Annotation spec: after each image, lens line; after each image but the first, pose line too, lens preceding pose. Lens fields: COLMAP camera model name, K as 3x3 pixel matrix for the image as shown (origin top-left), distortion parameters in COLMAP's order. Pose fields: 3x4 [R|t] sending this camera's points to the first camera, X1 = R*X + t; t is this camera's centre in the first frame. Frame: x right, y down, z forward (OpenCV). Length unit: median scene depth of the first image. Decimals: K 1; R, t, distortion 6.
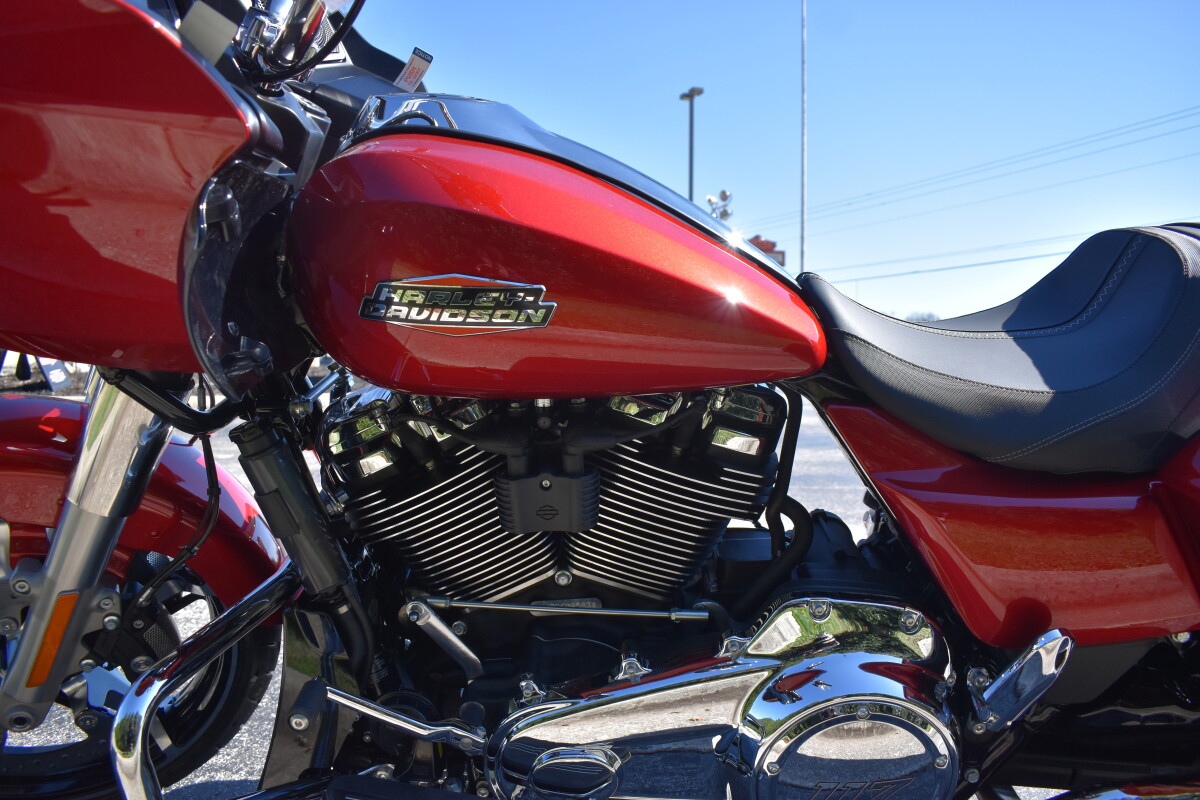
lens RADIAL K [[936.3, 0, 596.8], [0, 936.3, 400.0], [0, 0, 1]] dist [-0.096753, 0.020398]
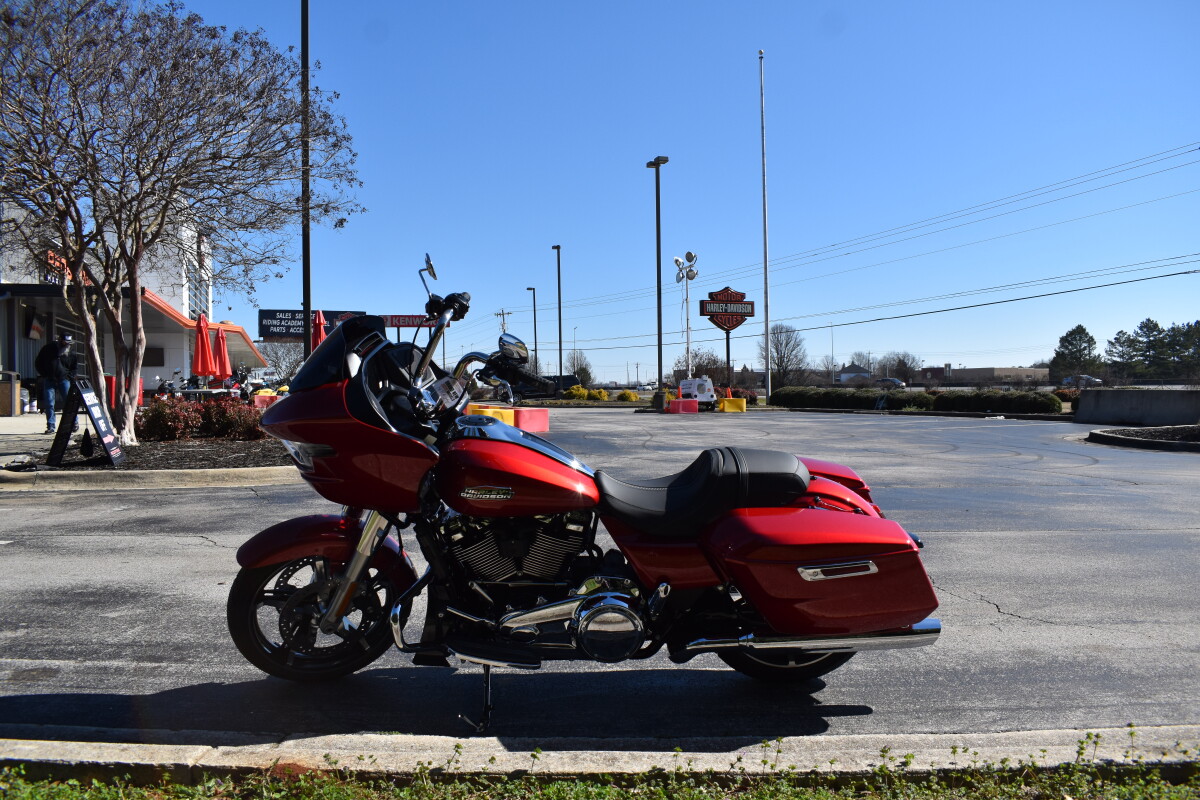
lens RADIAL K [[936.3, 0, 594.4], [0, 936.3, 405.3], [0, 0, 1]] dist [-0.096753, 0.020398]
pose [[0.999639, -0.019842, 0.018120, 0.169280], [0.020595, 0.998891, -0.042332, -0.228810], [-0.017260, 0.042690, 0.998939, -2.131896]]
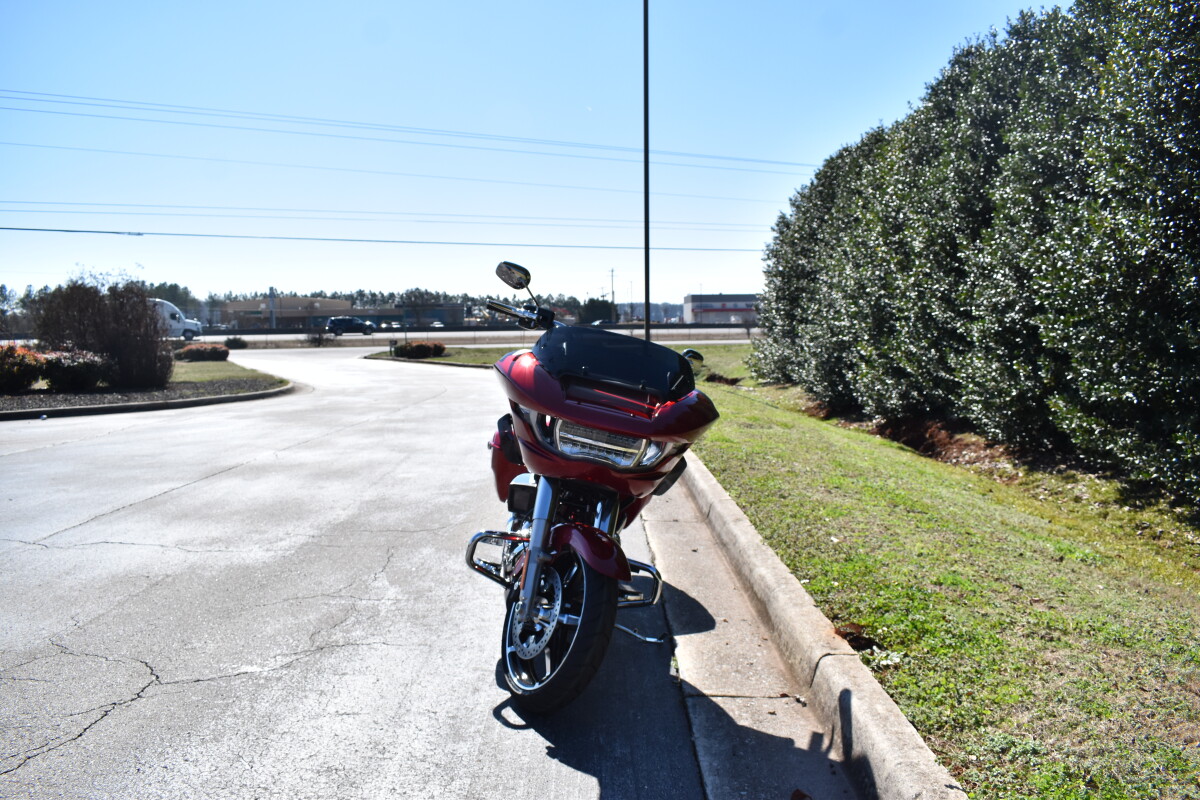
lens RADIAL K [[936.3, 0, 606.4], [0, 936.3, 392.9], [0, 0, 1]] dist [-0.096753, 0.020398]
pose [[-0.051795, -0.079877, 0.995458, -3.919684], [0.071844, 0.993915, 0.083492, -0.720026], [-0.996070, 0.075843, -0.045742, 1.100598]]
